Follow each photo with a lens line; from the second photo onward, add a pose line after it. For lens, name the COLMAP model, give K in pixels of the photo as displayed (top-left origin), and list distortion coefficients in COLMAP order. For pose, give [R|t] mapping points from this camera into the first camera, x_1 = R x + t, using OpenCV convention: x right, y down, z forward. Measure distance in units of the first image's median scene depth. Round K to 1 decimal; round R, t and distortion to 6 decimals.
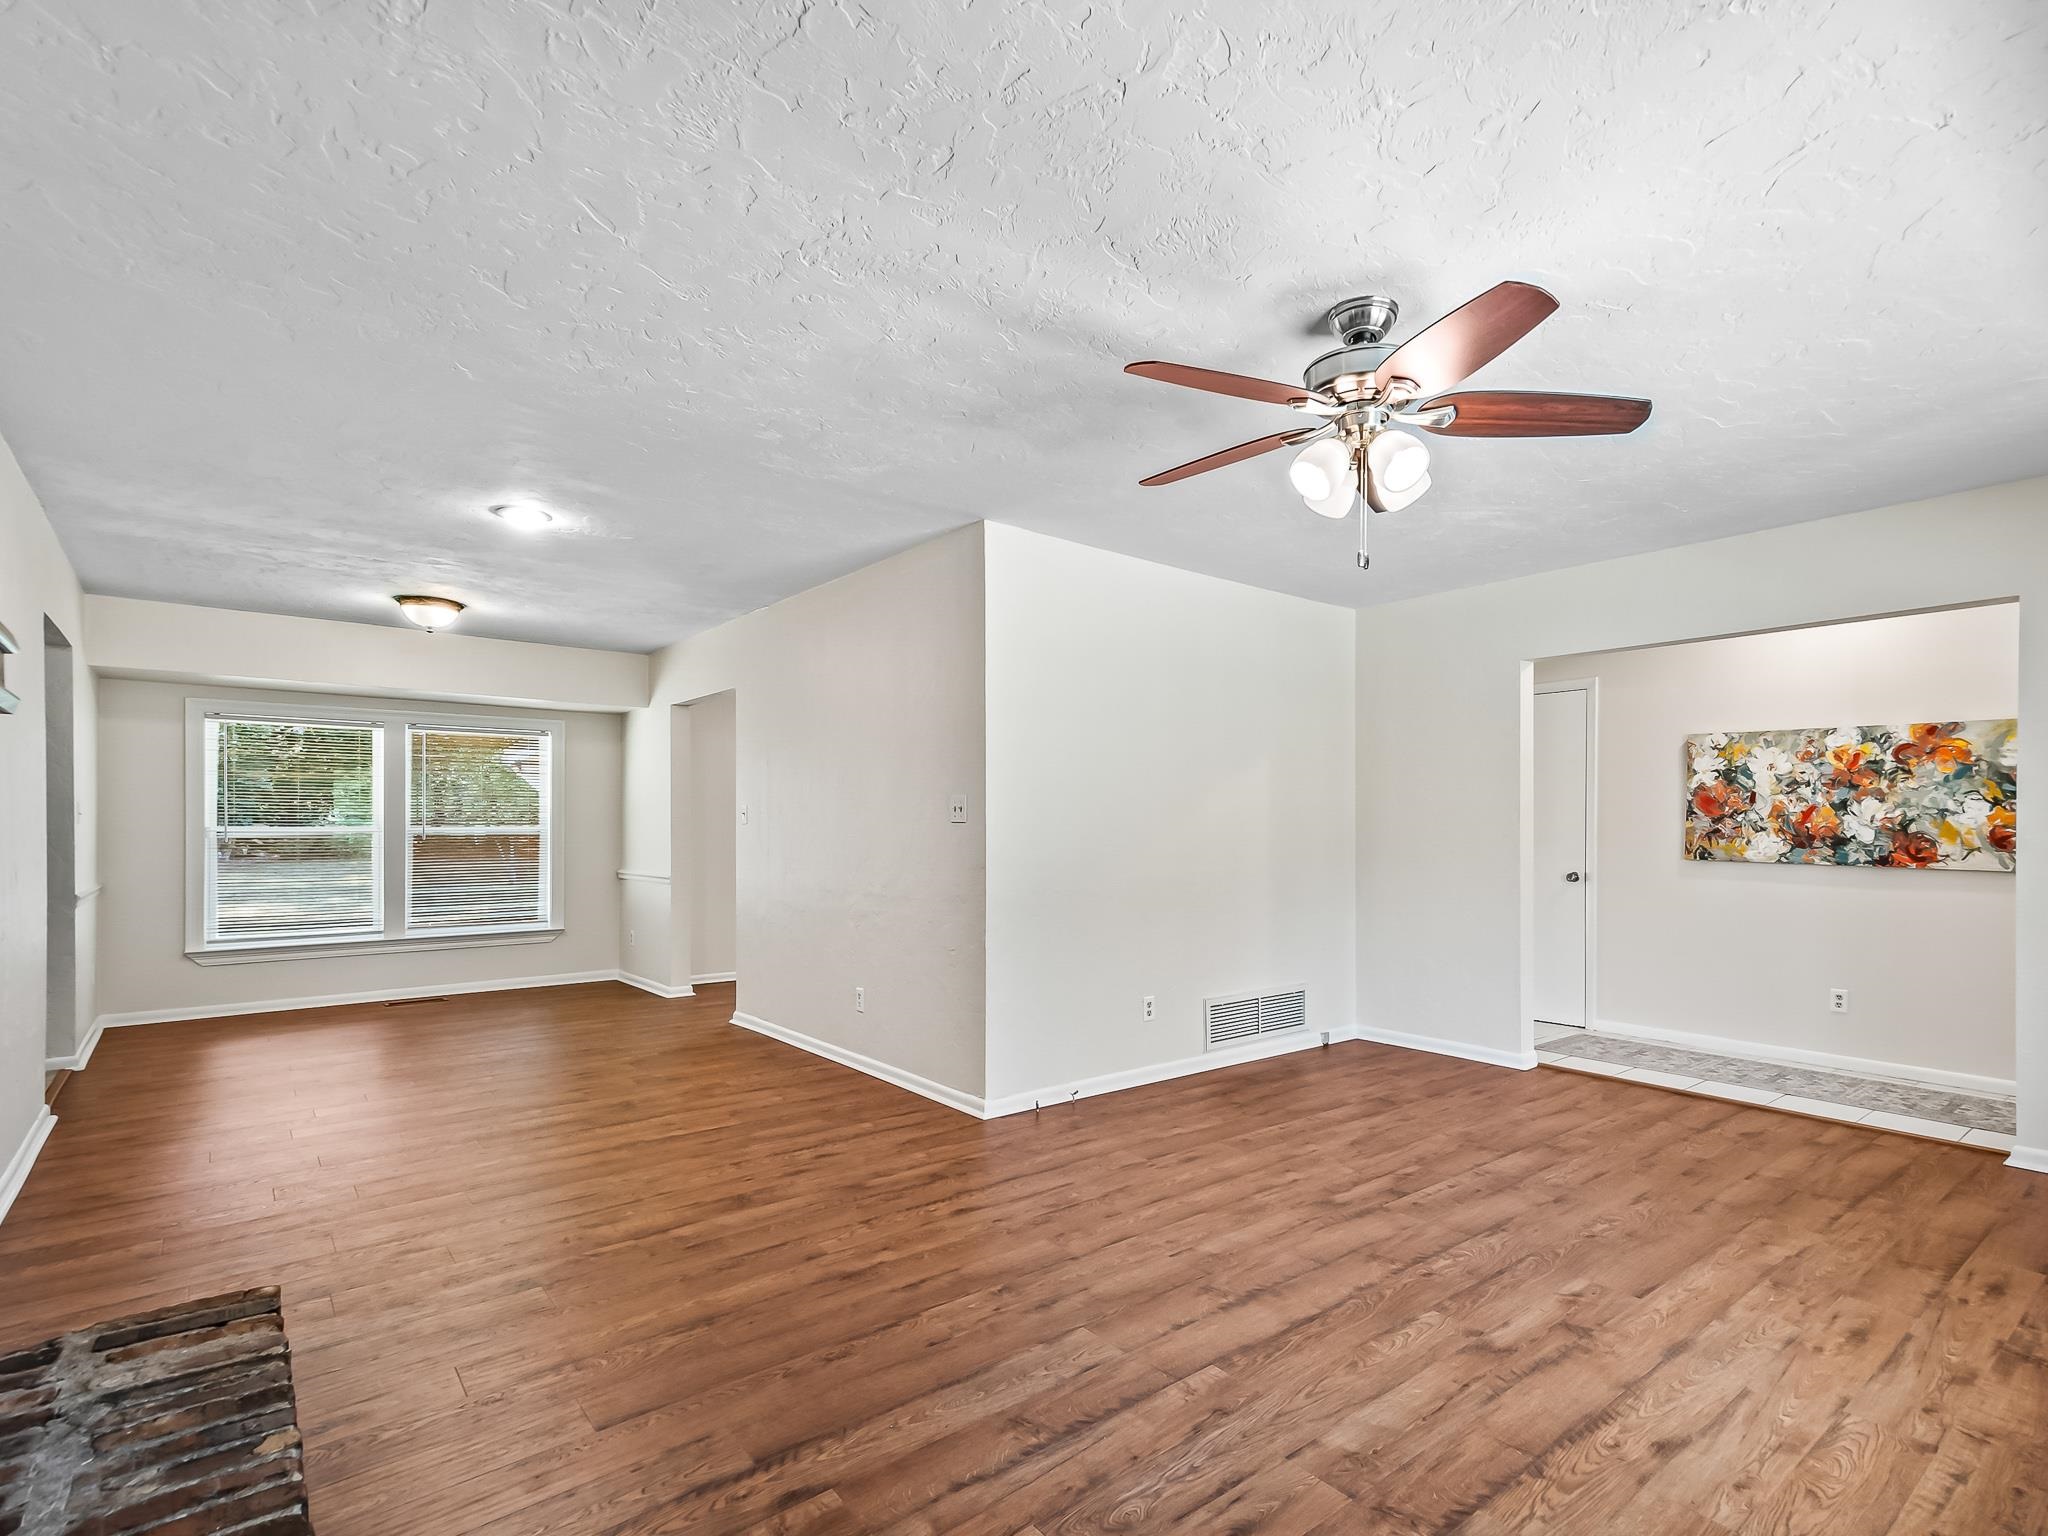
lens RADIAL K [[998.1, 0, 1047.8], [0, 998.1, 830.5], [0, 0, 1]] dist [0.013428, -0.001401]
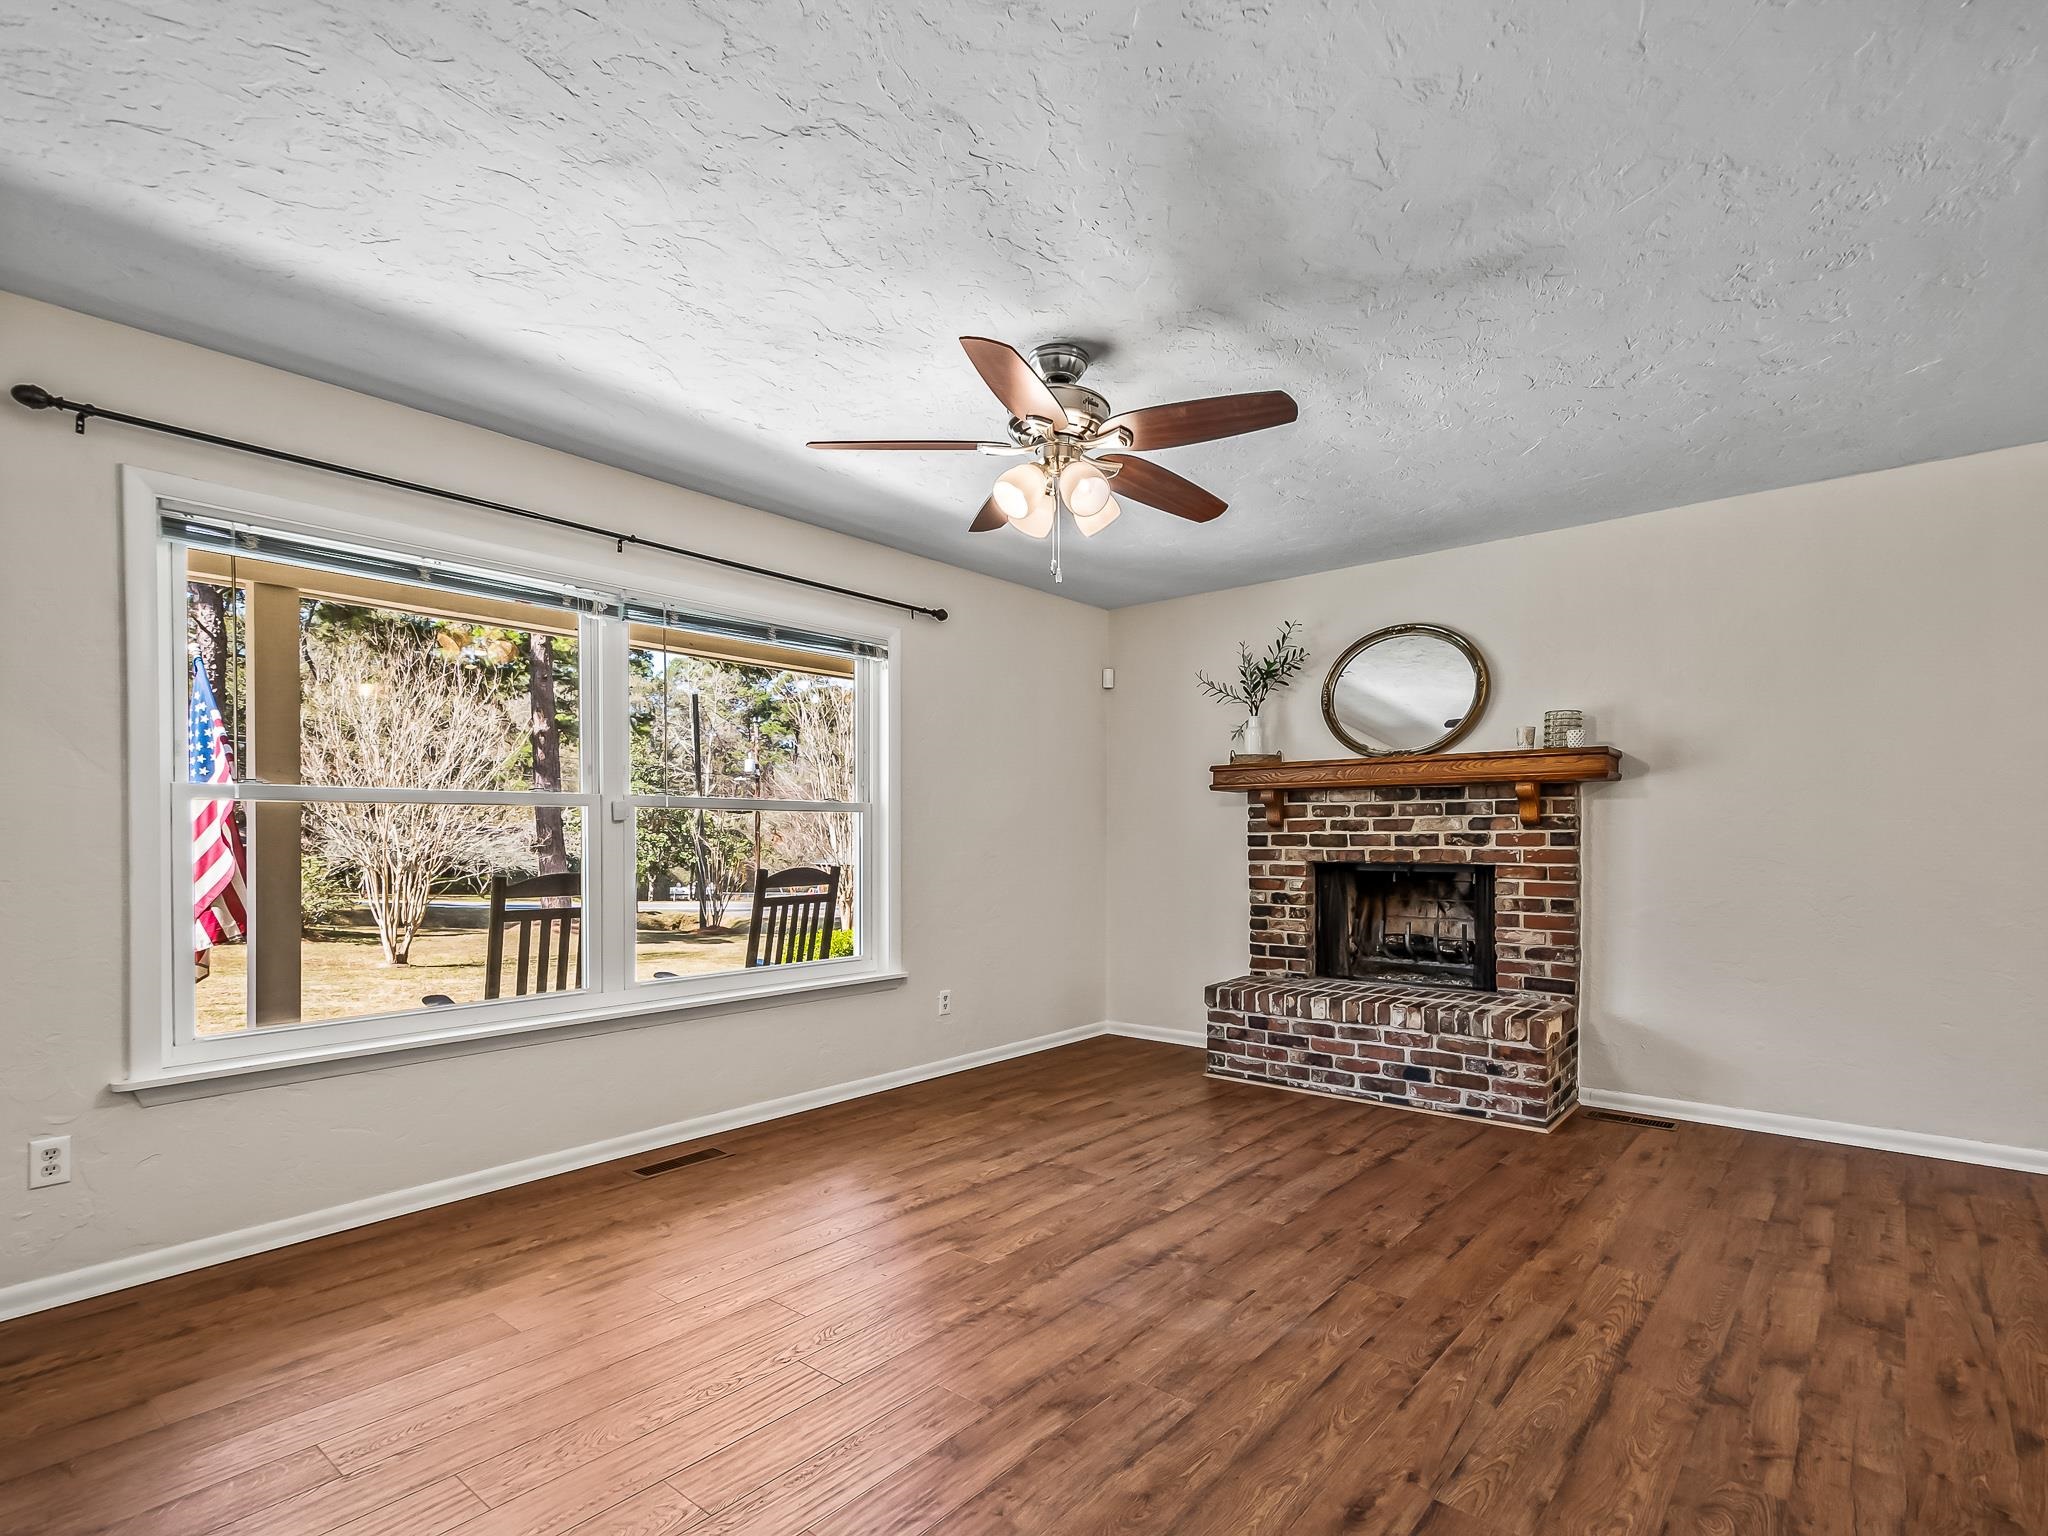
lens RADIAL K [[1021.3, 0, 1021.0], [0, 1021.3, 849.0], [0, 0, 1]] dist [0.016548, -0.000602]
pose [[-0.983706, 0.001823, -0.179777, 0.515718], [-0.000734, 0.999900, 0.014156, 0.022494], [0.179785, 0.014058, -0.983606, 1.953415]]
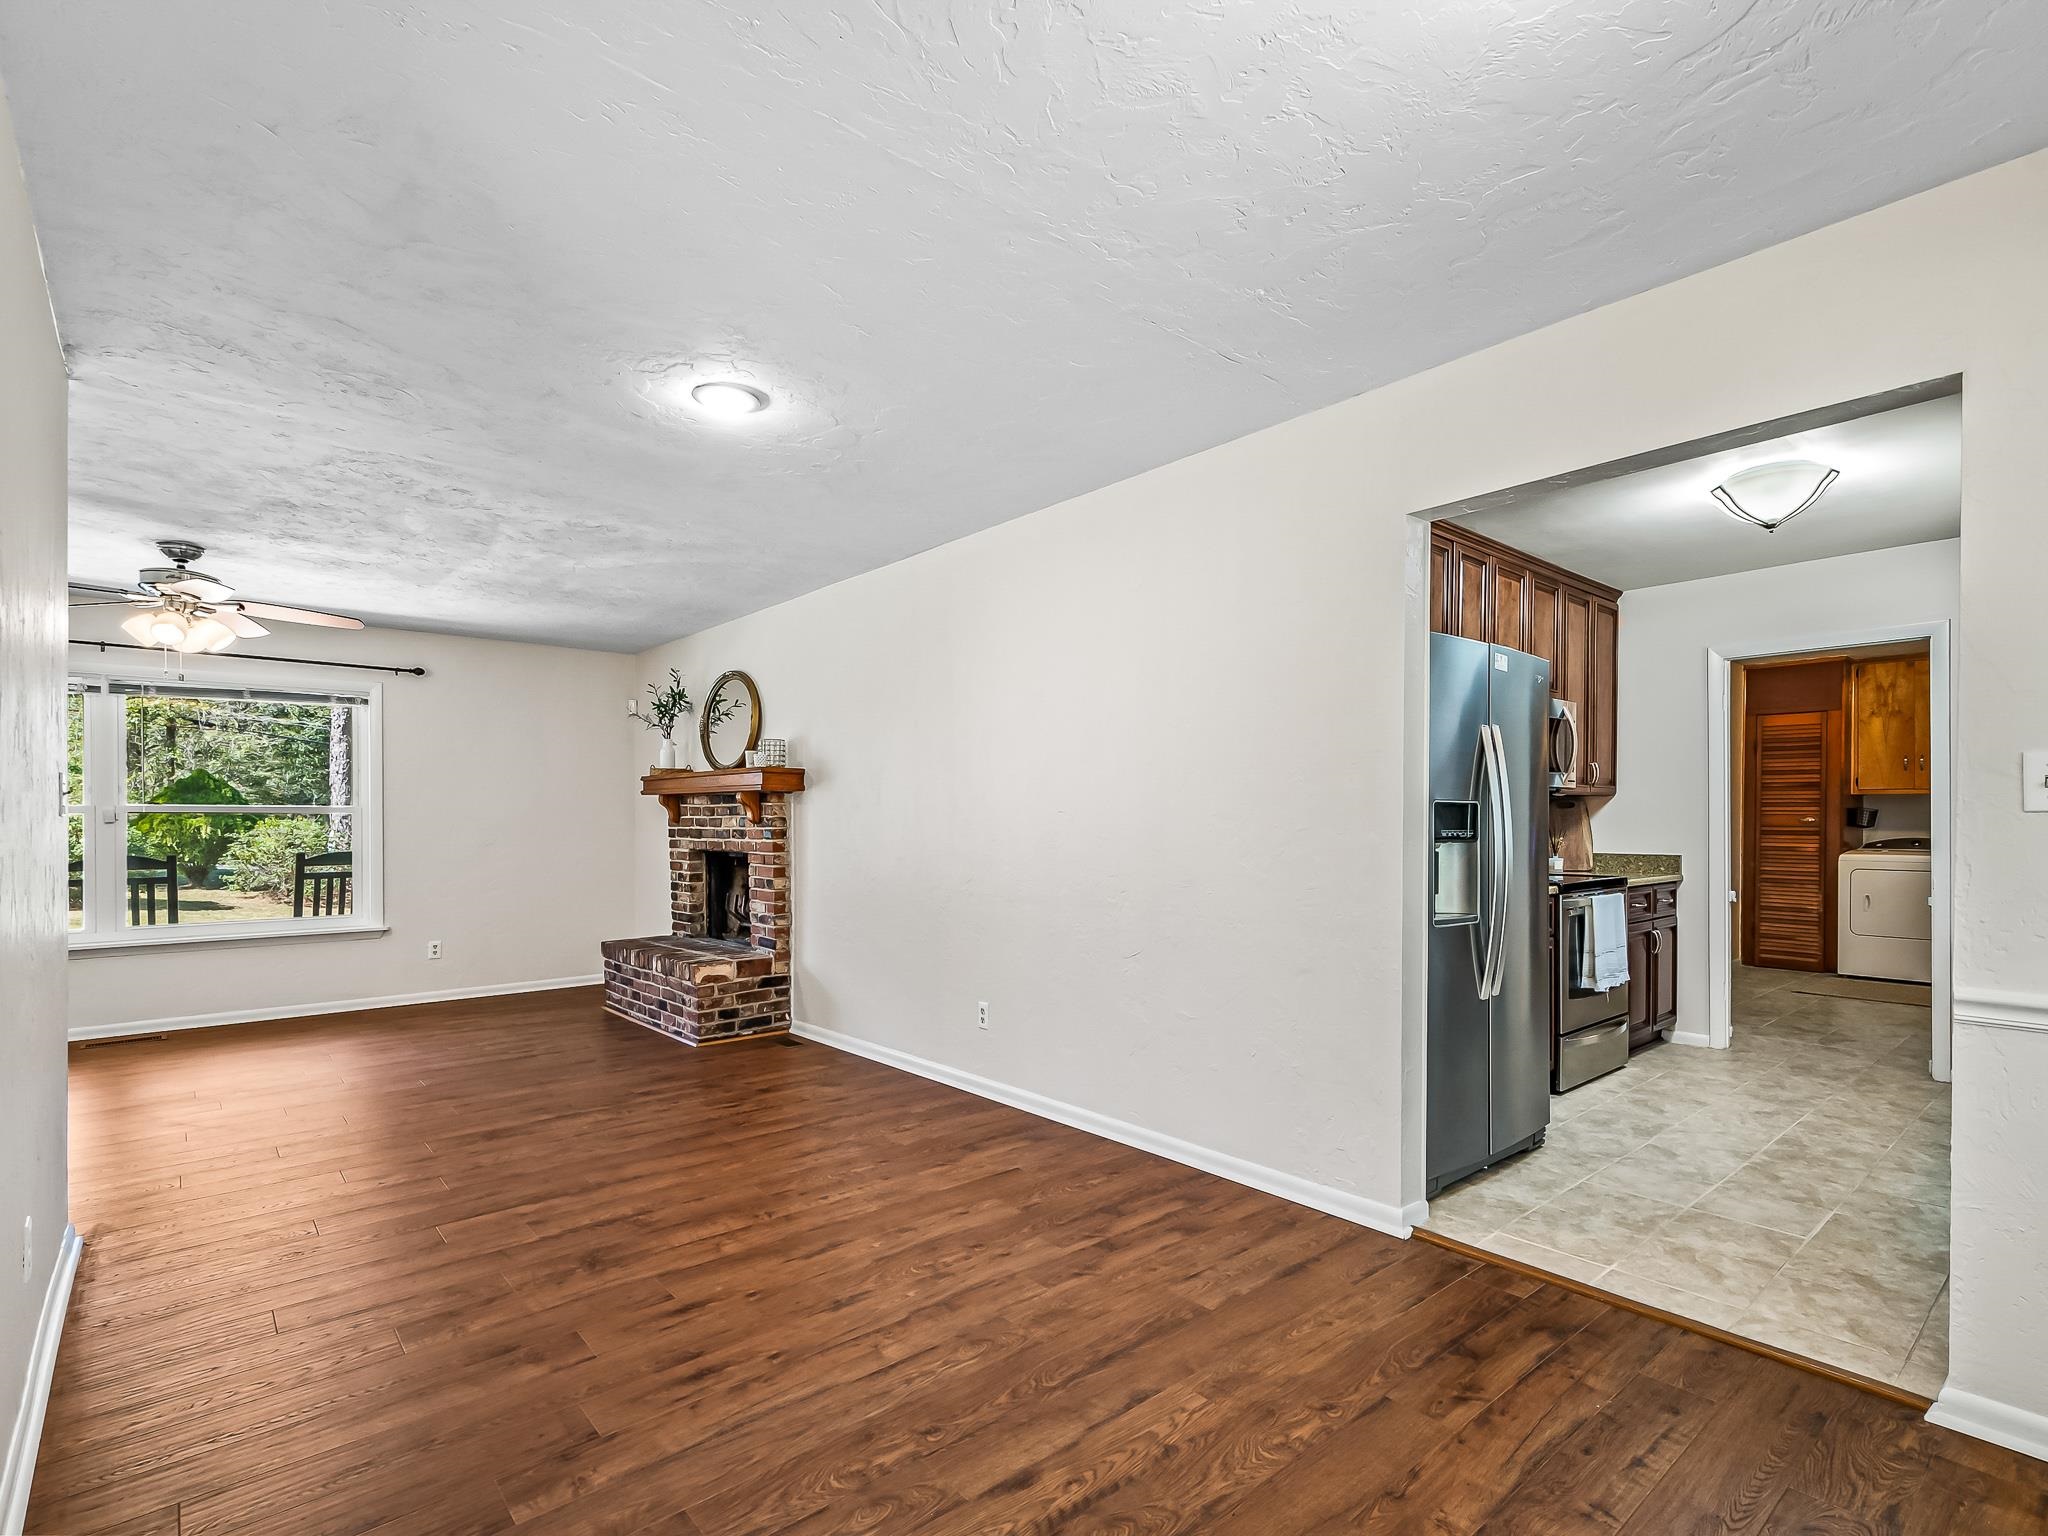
lens RADIAL K [[1014.3, 0, 1032.7], [0, 1014.3, 815.3], [0, 0, 1]] dist [-0.005636, -0.001175]
pose [[-0.999628, -0.000591, -0.027277, -1.108303], [-0.000659, 0.999997, 0.002459, -0.016999], [0.027276, 0.002476, -0.999625, 2.682841]]
